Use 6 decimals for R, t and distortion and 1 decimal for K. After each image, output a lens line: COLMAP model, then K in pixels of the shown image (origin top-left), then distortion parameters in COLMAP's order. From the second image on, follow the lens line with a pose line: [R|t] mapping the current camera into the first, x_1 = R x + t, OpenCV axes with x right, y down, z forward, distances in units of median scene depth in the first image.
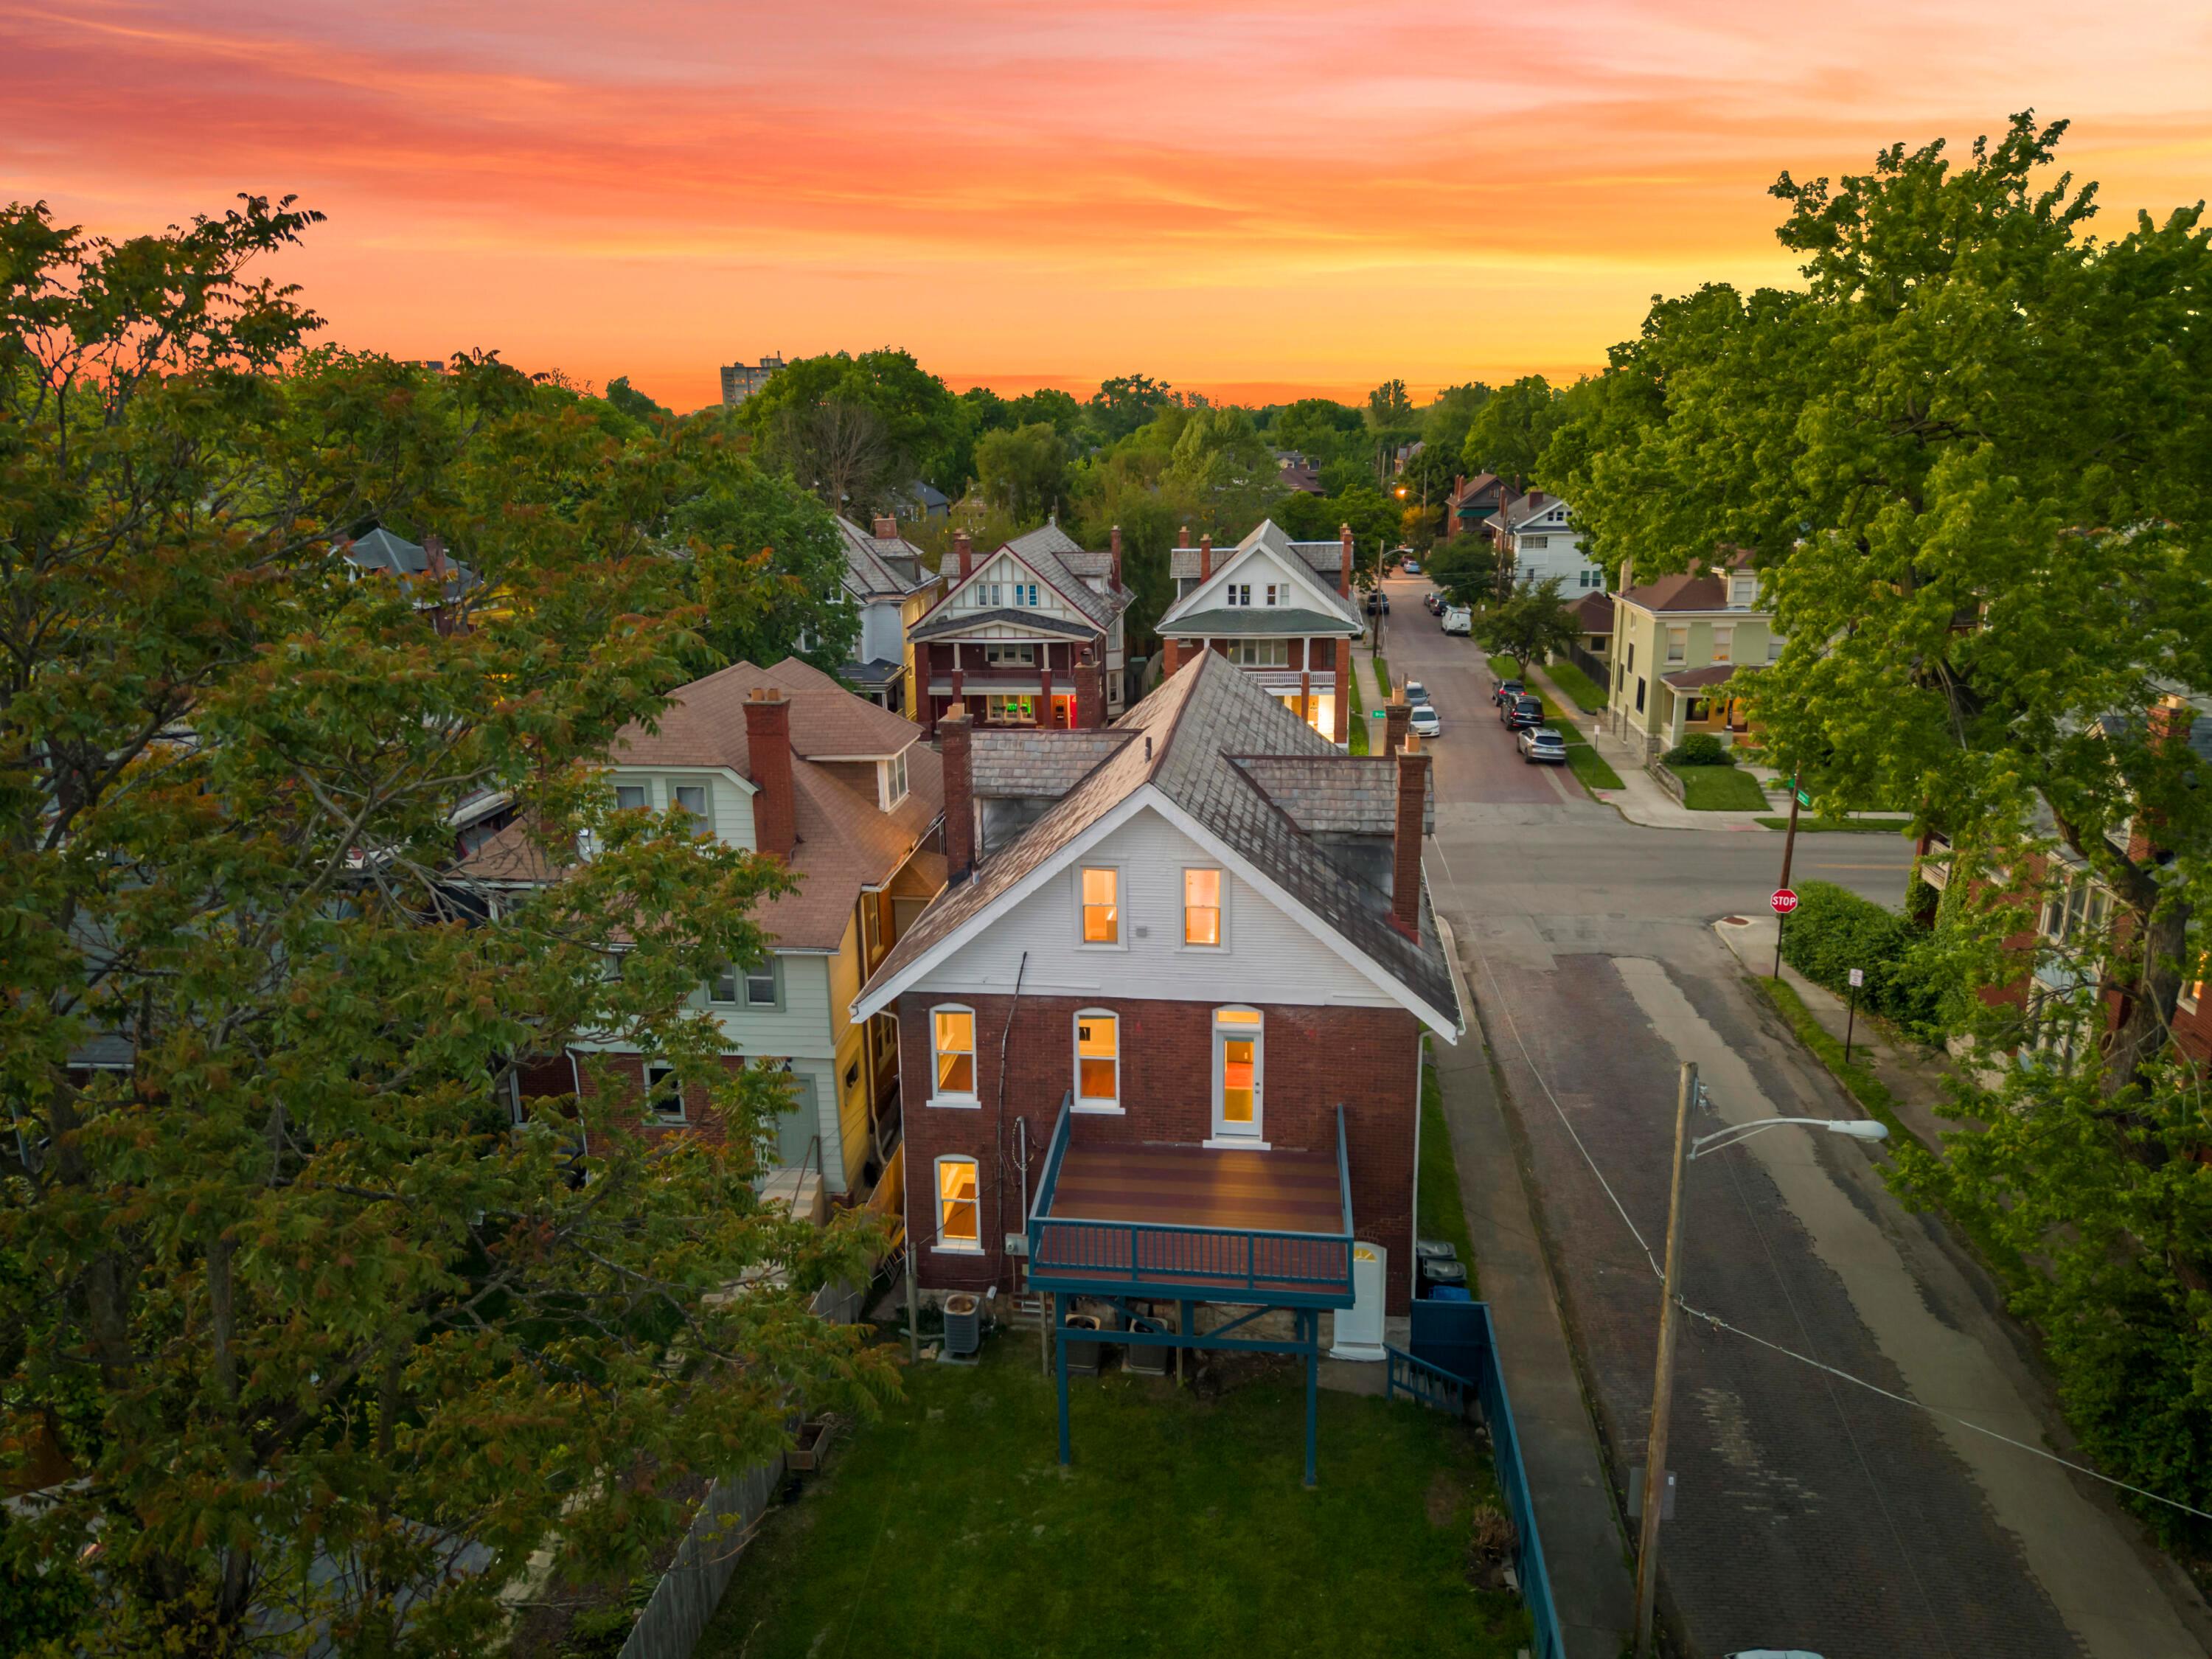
lens RADIAL K [[1572.1, 0, 1103.9], [0, 1572.1, 775.9], [0, 0, 1]] dist [0.011400, -0.012377]
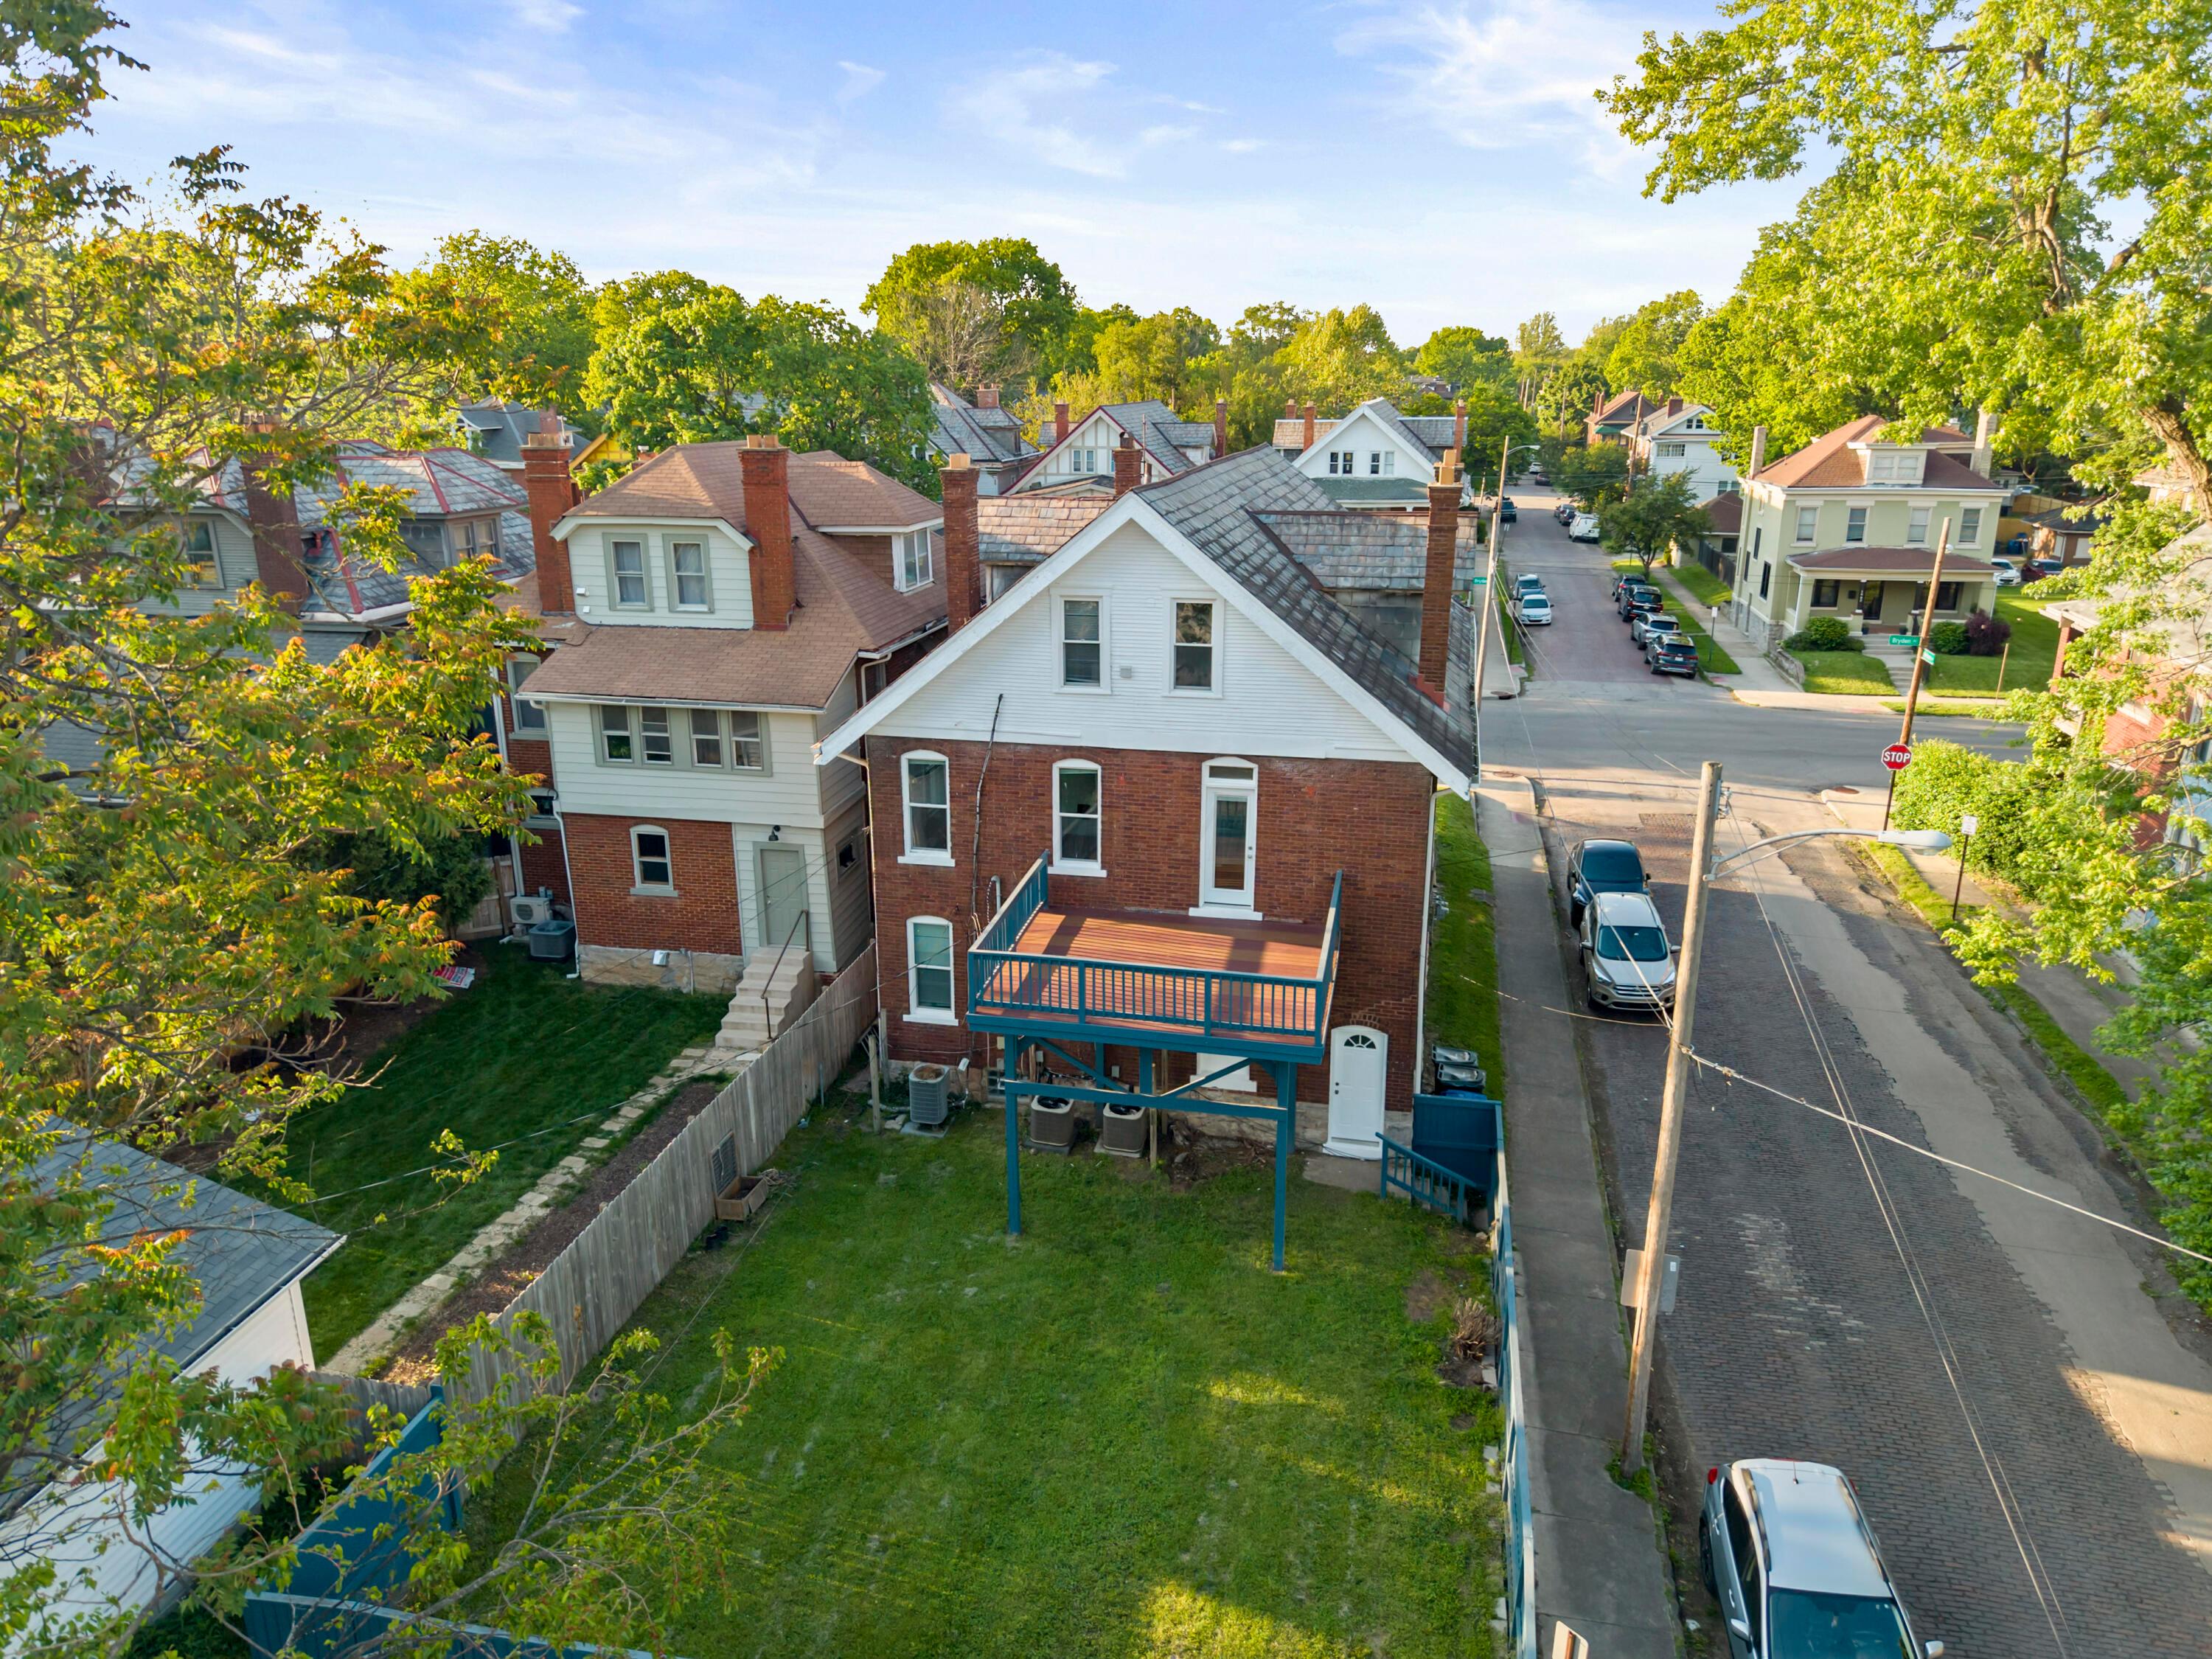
lens RADIAL K [[1506.8, 0, 1100.8], [0, 1506.8, 827.0], [0, 0, 1]] dist [0.009228, -0.011903]
pose [[0.994924, 0.037260, -0.093473, 0.083282], [-0.030578, 0.996941, 0.071928, 0.112582], [0.095867, -0.068705, 0.993020, 0.120878]]
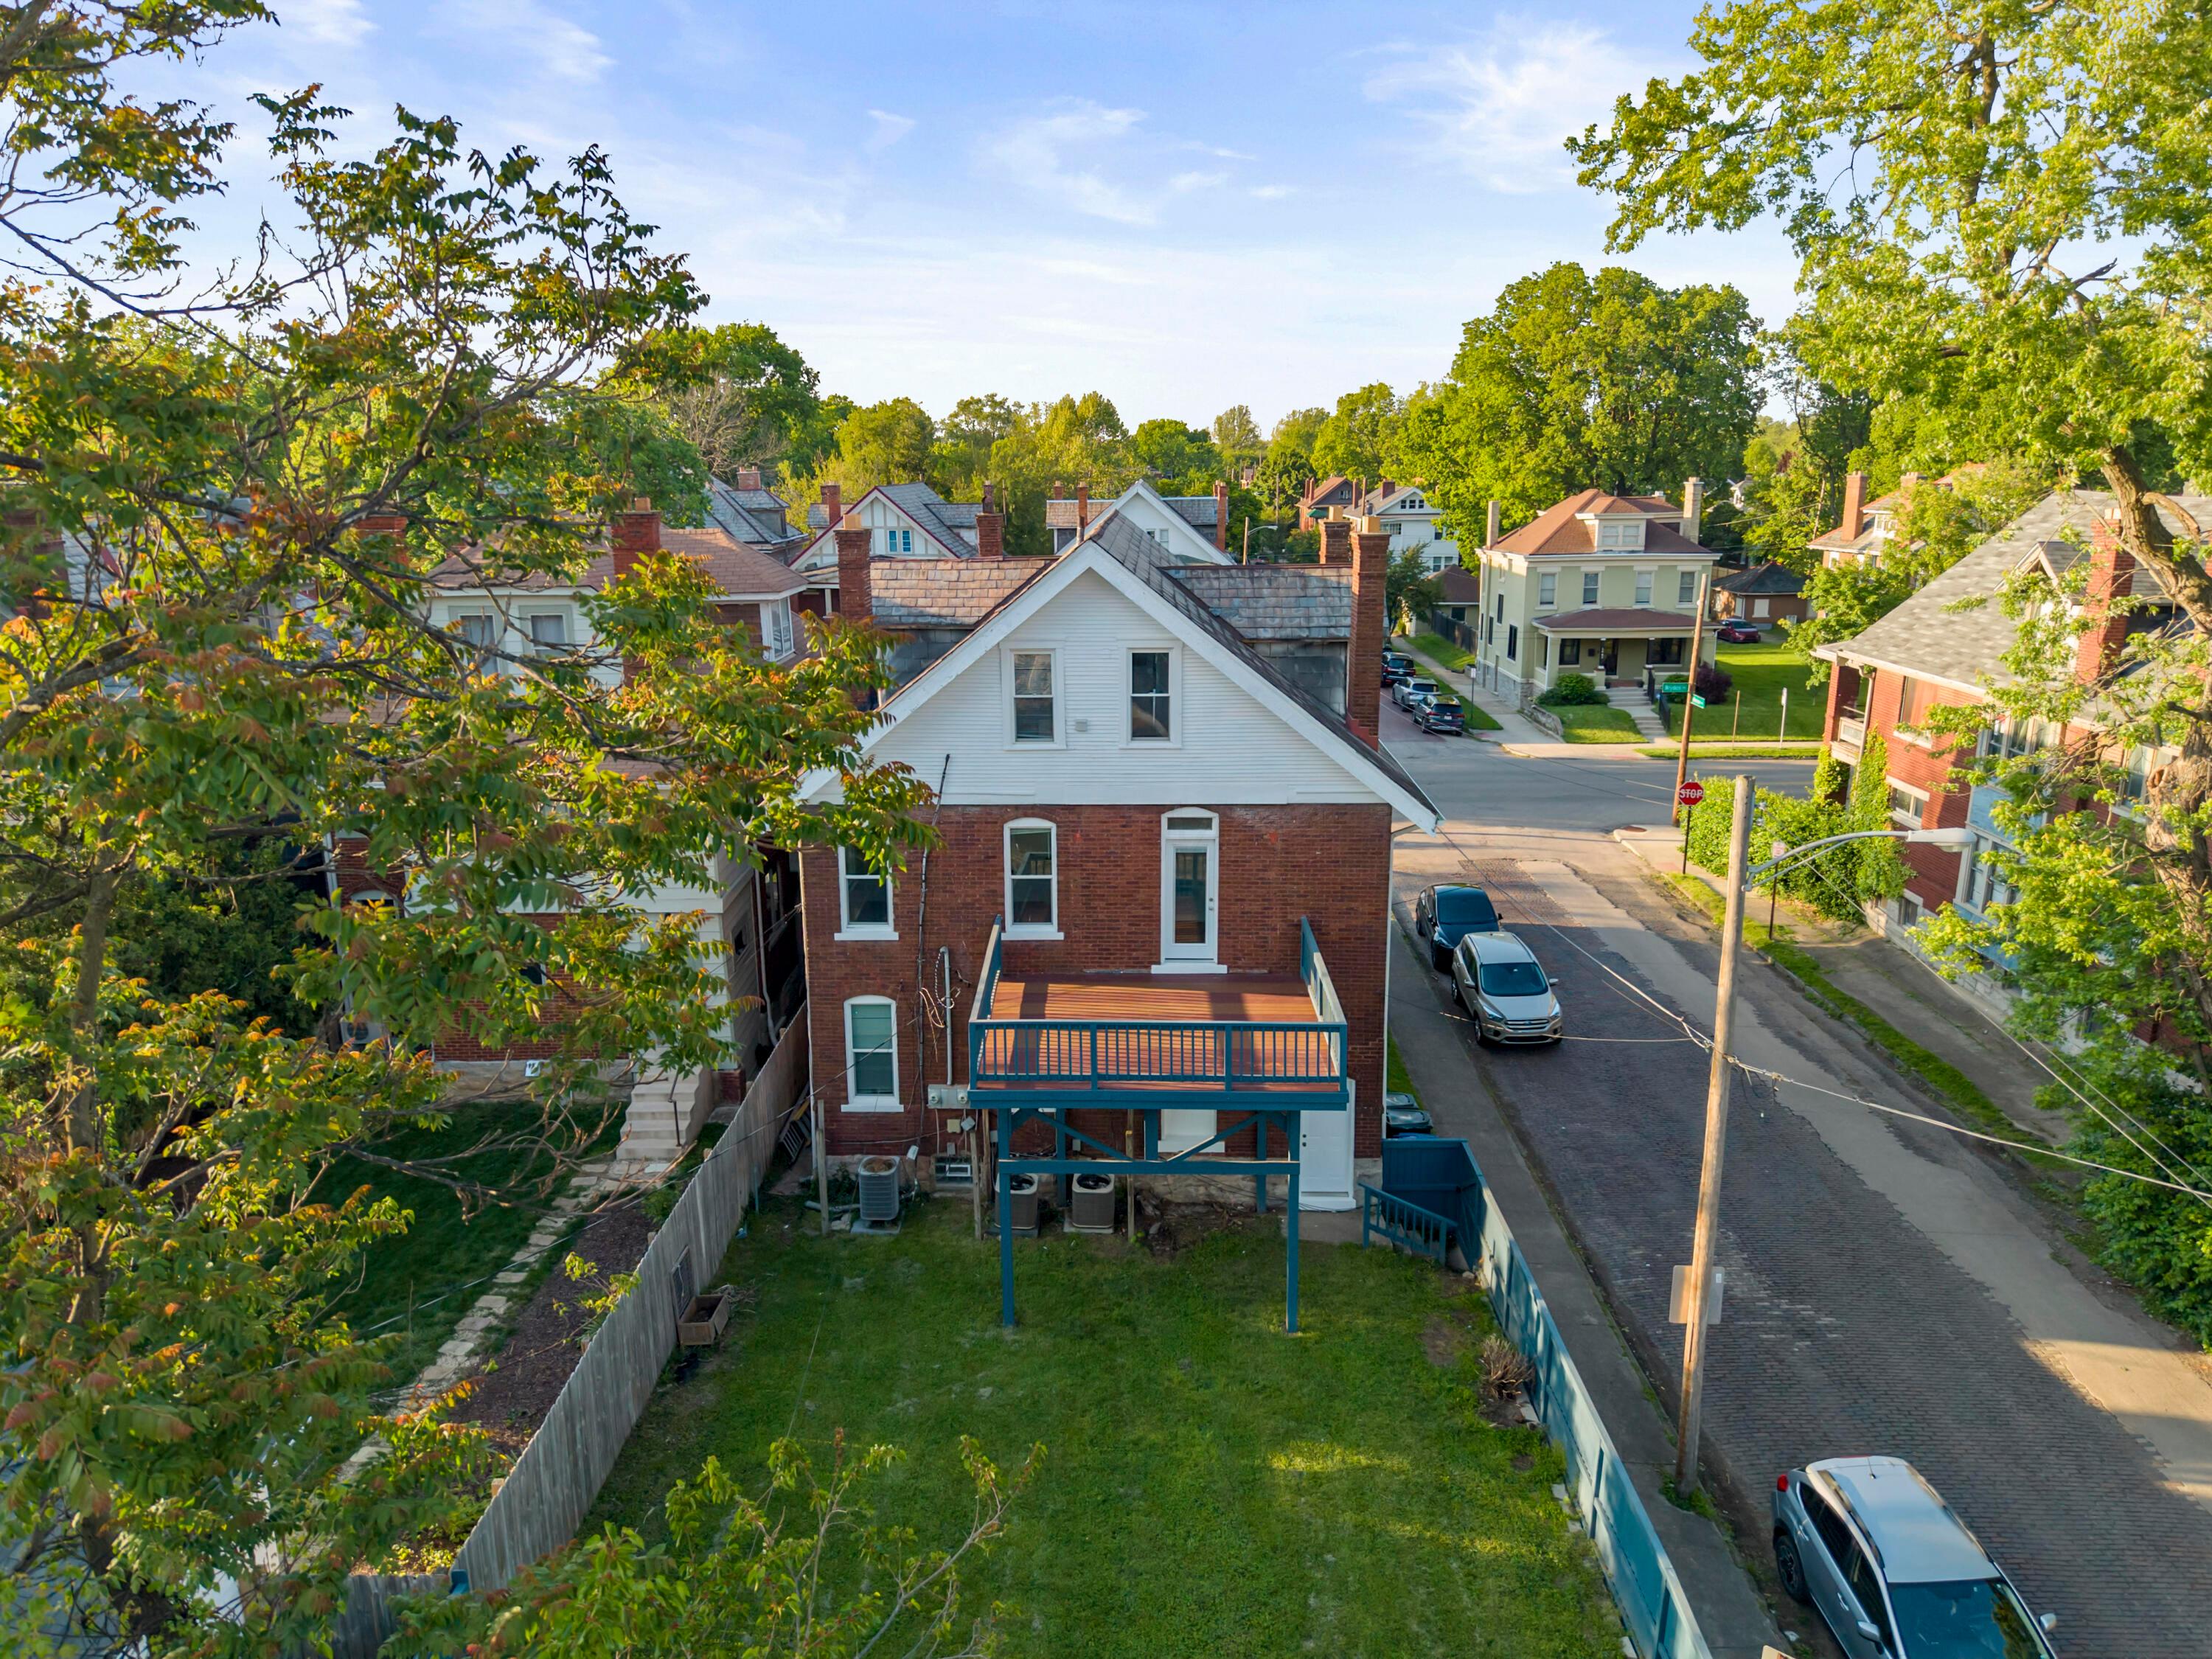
lens RADIAL K [[1506.8, 0, 1100.8], [0, 1506.8, 827.0], [0, 0, 1]] dist [0.009228, -0.011903]
pose [[0.995500, -0.019824, 0.092668, -0.038406], [0.018790, 0.999751, 0.012020, 0.130197], [-0.092884, -0.010225, 0.995624, 0.148347]]
